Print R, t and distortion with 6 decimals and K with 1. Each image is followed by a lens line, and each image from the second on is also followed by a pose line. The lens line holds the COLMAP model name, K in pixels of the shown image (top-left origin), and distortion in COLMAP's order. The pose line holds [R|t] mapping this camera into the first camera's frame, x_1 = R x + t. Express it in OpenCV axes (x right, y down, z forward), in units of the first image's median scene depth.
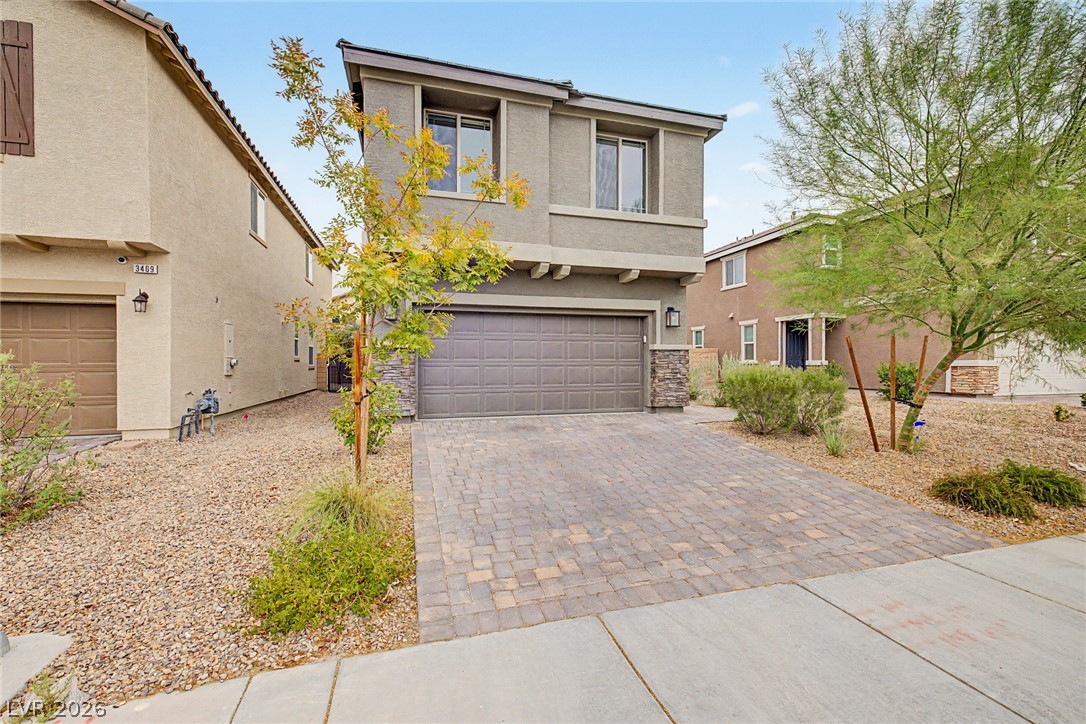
lens RADIAL K [[459.9, 0, 540.7], [0, 459.9, 362.3], [0, 0, 1]] dist [0.004588, 0.000348]
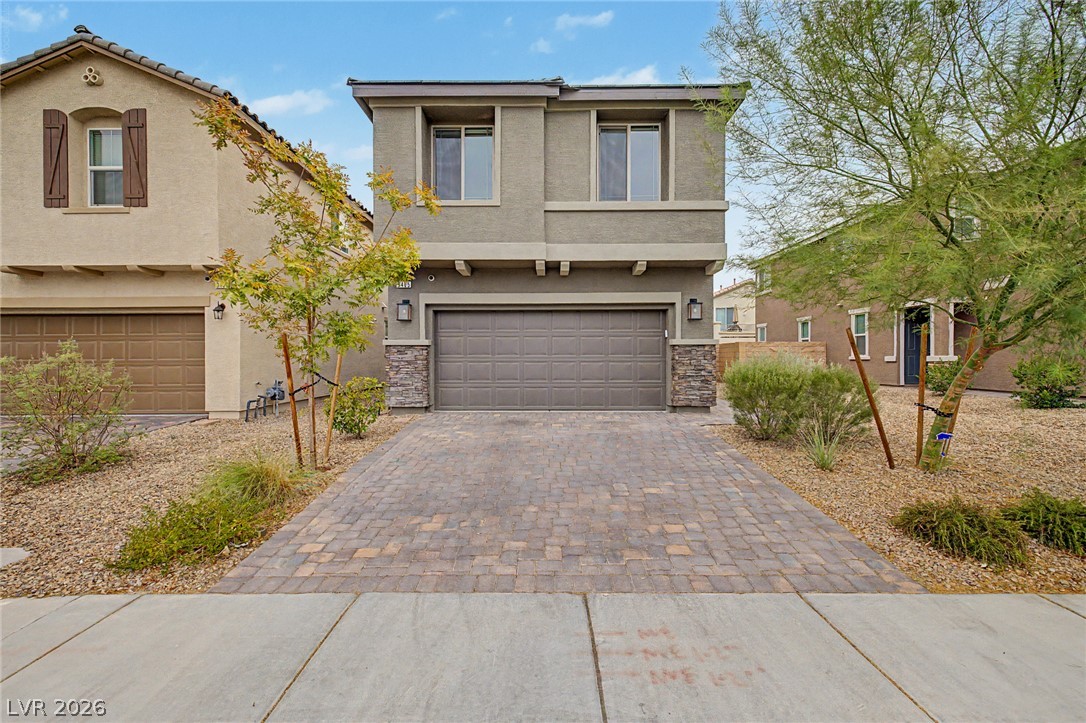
lens RADIAL K [[461.3, 0, 544.9], [0, 461.3, 356.5], [0, 0, 1]] dist [0.004804, 0.000139]
pose [[0.957583, -0.000656, -0.288158, 0.314940], [0.000191, 0.999999, -0.001643, -0.002773], [0.288159, 0.001518, 0.957581, 0.030536]]
